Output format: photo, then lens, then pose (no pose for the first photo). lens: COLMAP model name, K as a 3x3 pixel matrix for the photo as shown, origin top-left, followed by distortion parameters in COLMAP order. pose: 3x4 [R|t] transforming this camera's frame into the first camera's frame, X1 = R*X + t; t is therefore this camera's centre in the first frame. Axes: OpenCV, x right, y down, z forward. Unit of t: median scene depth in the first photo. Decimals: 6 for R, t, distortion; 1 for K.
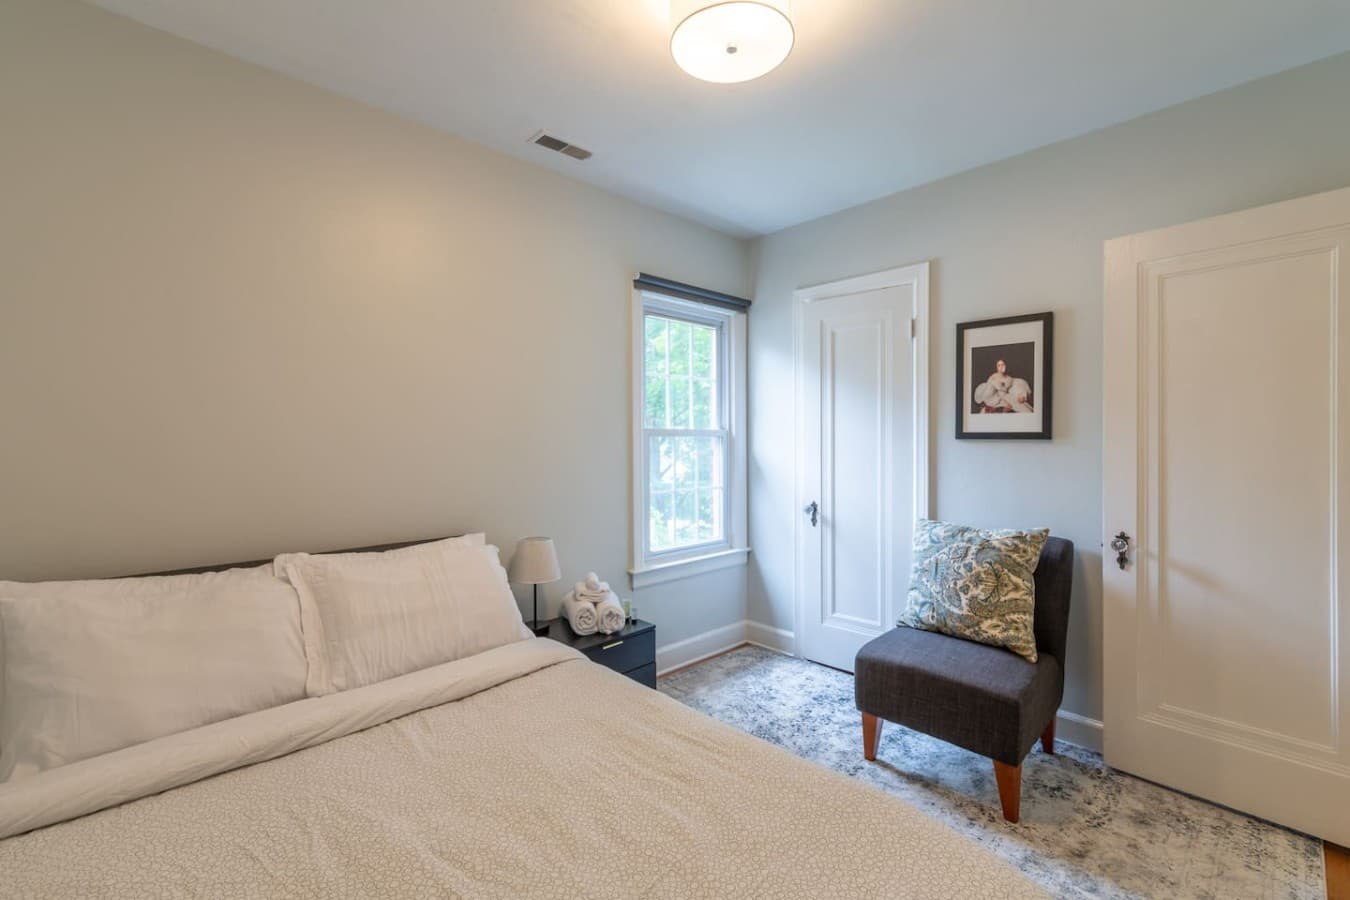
lens RADIAL K [[608.6, 0, 675.4], [0, 608.6, 446.3], [0, 0, 1]] dist [-0.001448, -0.000235]
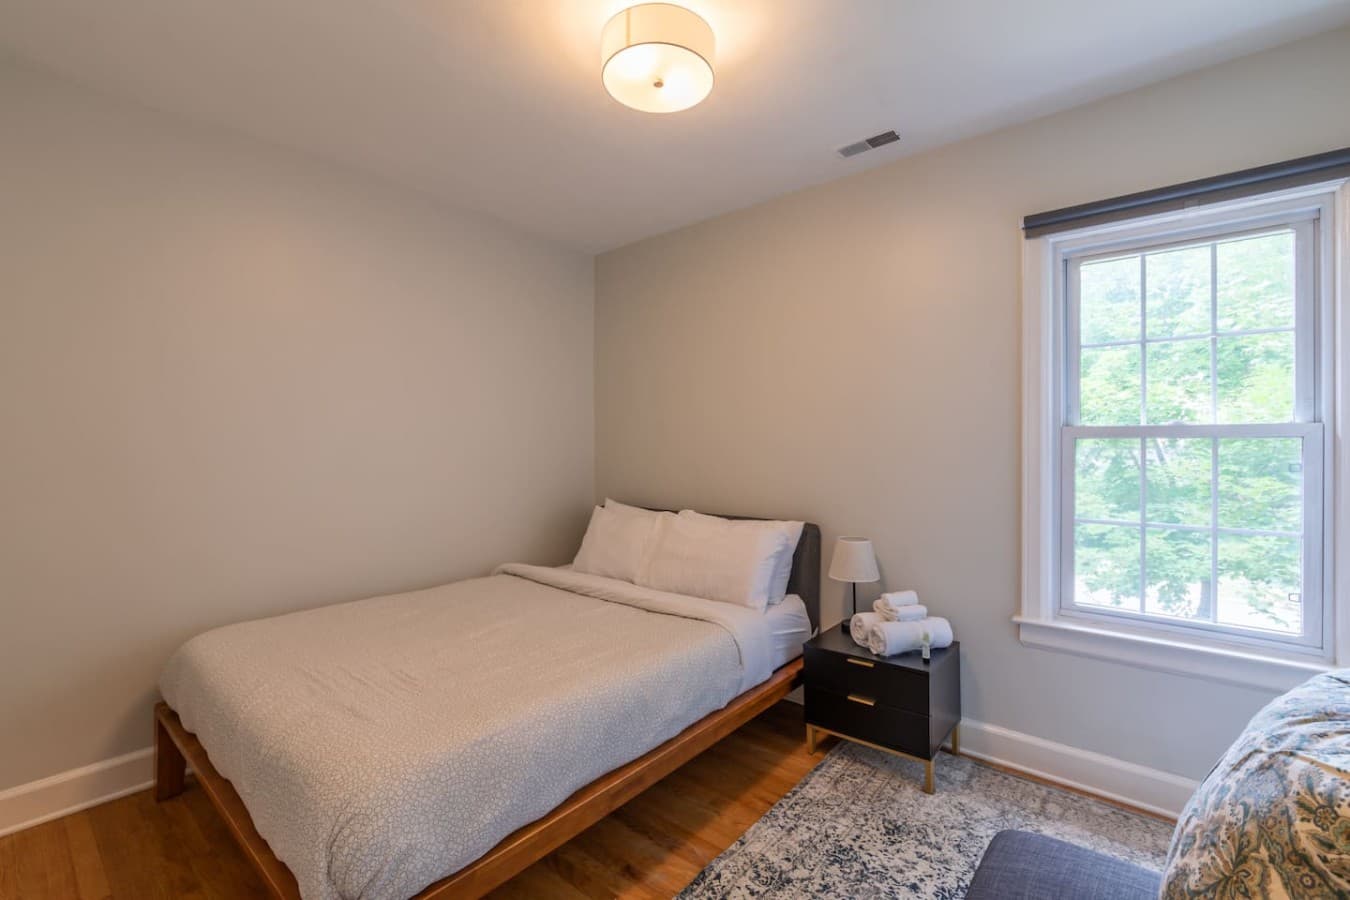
lens RADIAL K [[608.6, 0, 675.4], [0, 608.6, 446.3], [0, 0, 1]] dist [-0.001448, -0.000235]
pose [[0.086763, 0.008652, -0.996191, 0.645278], [-0.015932, 0.999846, 0.007297, -0.004344], [0.996102, 0.015238, 0.086888, 0.514750]]
